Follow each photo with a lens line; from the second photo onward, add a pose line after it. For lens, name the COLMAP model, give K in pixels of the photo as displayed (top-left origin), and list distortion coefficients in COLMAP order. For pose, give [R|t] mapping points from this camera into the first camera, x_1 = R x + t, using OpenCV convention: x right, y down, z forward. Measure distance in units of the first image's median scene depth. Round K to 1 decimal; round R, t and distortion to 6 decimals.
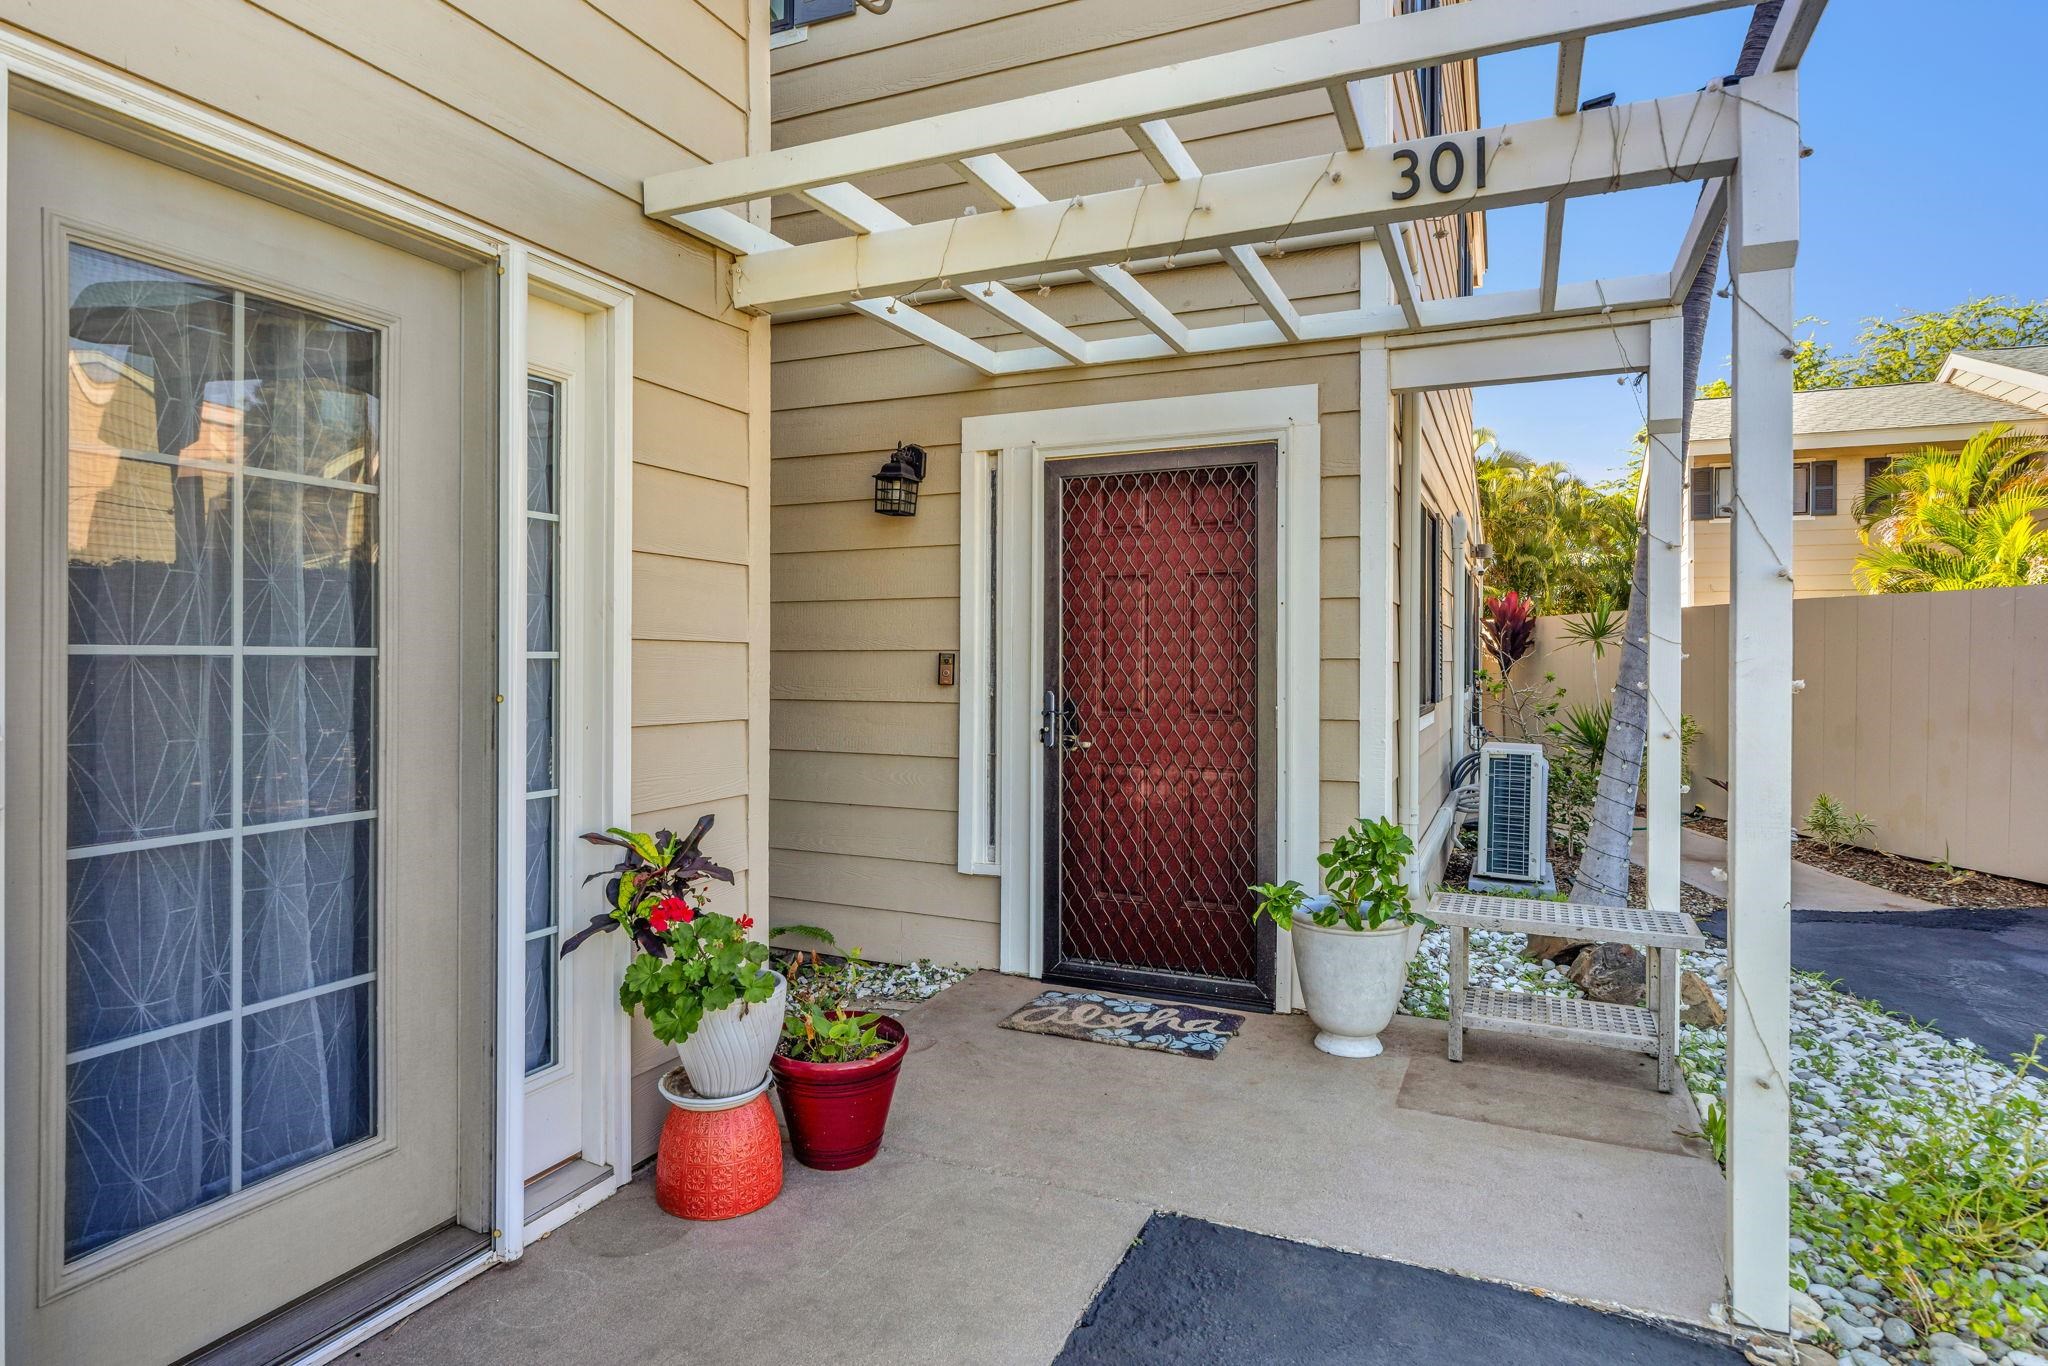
lens RADIAL K [[1126.4, 0, 1022.6], [0, 1126.4, 675.7], [0, 0, 1]] dist [-0.007115, -0.000839]
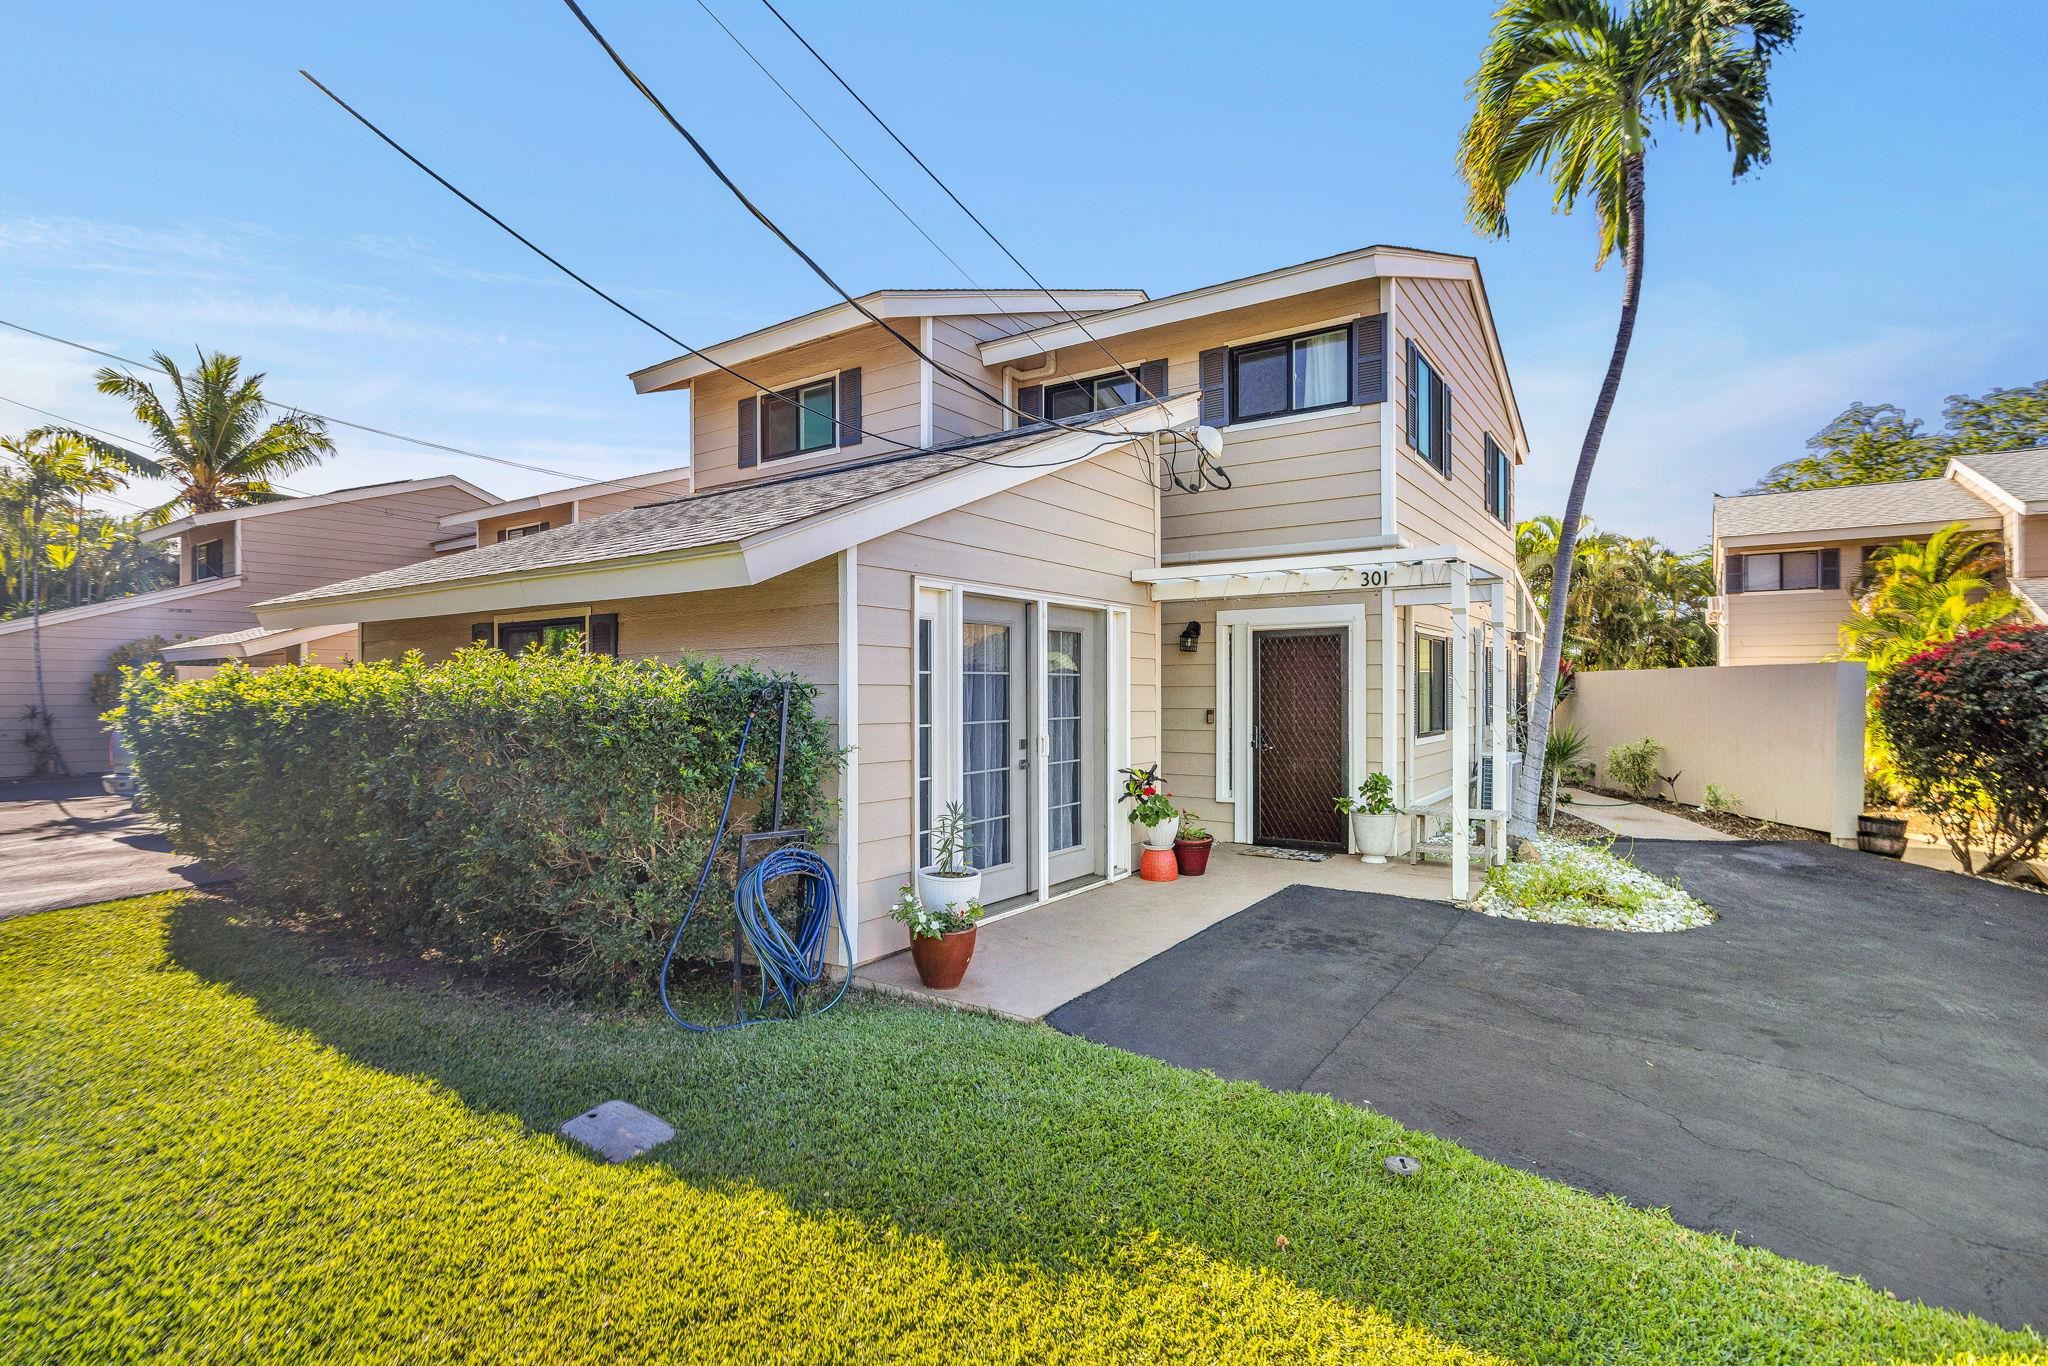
lens RADIAL K [[987.8, 0, 1029.6], [0, 987.8, 711.9], [0, 0, 1]] dist [-0.012521, -0.000333]
pose [[0.983693, -0.005269, -0.179778, -0.071474], [0.006517, 0.999959, 0.006350, -0.032401], [0.179737, -0.007419, 0.983687, -1.176174]]
